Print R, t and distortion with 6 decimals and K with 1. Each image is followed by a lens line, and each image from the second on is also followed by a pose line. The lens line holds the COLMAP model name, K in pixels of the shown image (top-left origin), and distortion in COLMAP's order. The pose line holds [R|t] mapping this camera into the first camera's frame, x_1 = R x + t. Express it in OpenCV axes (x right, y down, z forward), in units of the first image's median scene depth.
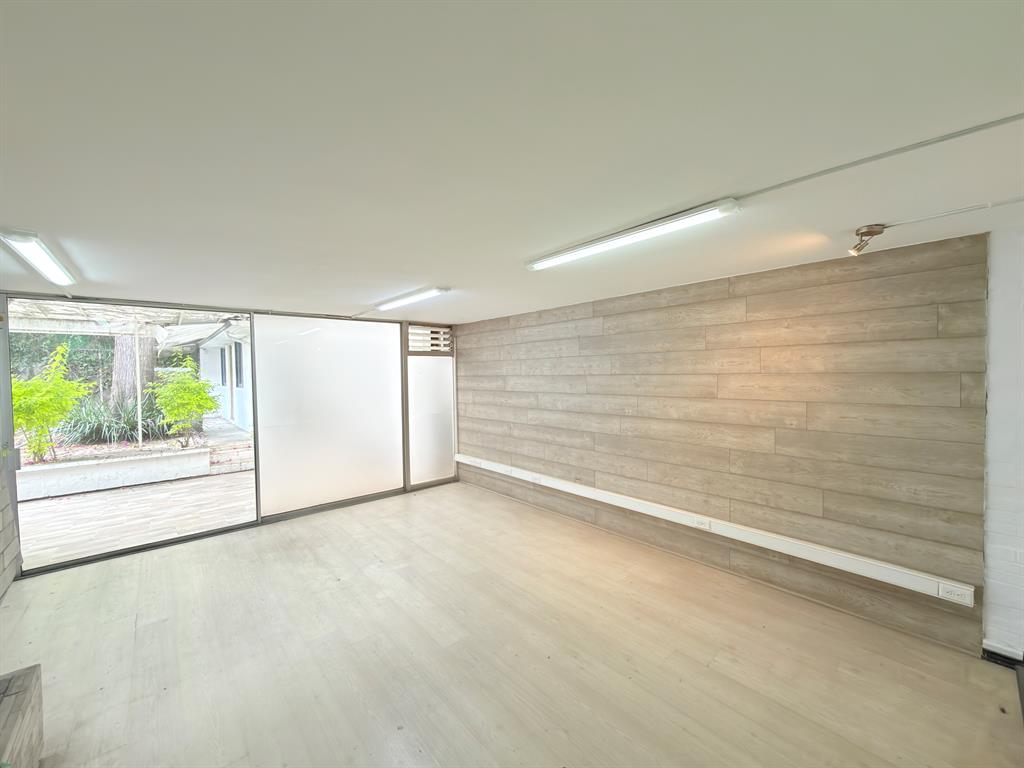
lens RADIAL K [[408.4, 0, 513.2], [0, 408.4, 382.8], [0, 0, 1]] dist [-0.000940, -0.000430]
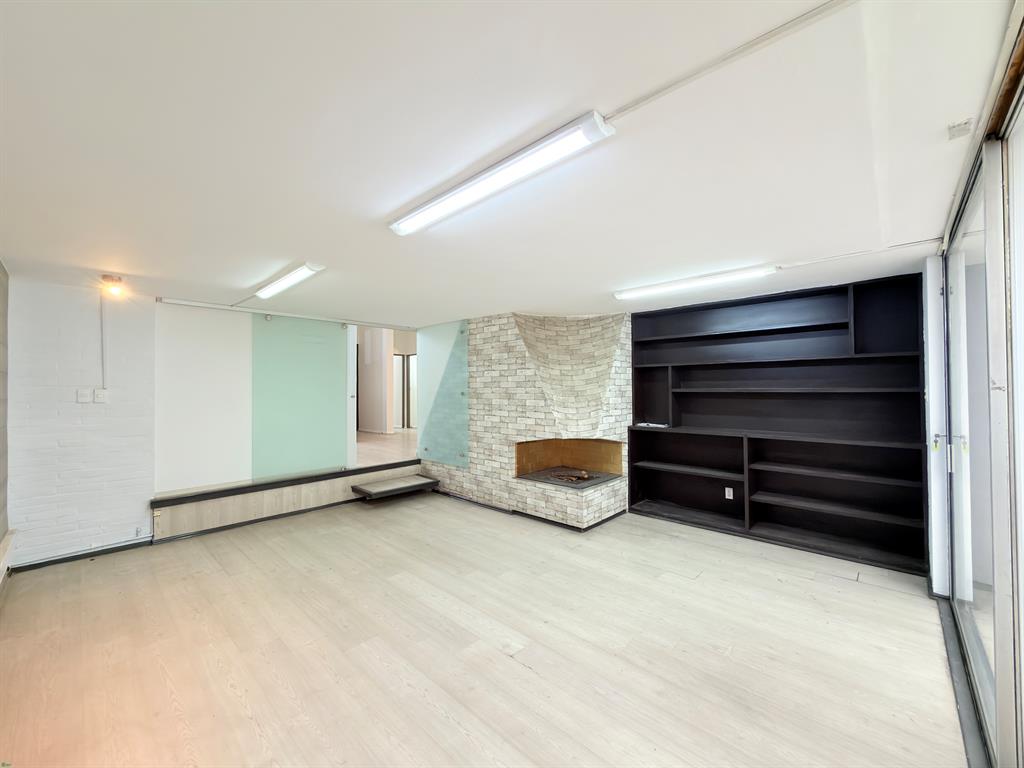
lens RADIAL K [[408.4, 0, 511.3], [0, 408.4, 383.7], [0, 0, 1]] dist [-0.000940, -0.000430]
pose [[-0.995405, 0.020547, -0.093528, -0.299435], [0.018723, 0.999618, 0.020338, 0.010264], [0.093910, 0.018493, -0.995409, 1.767424]]
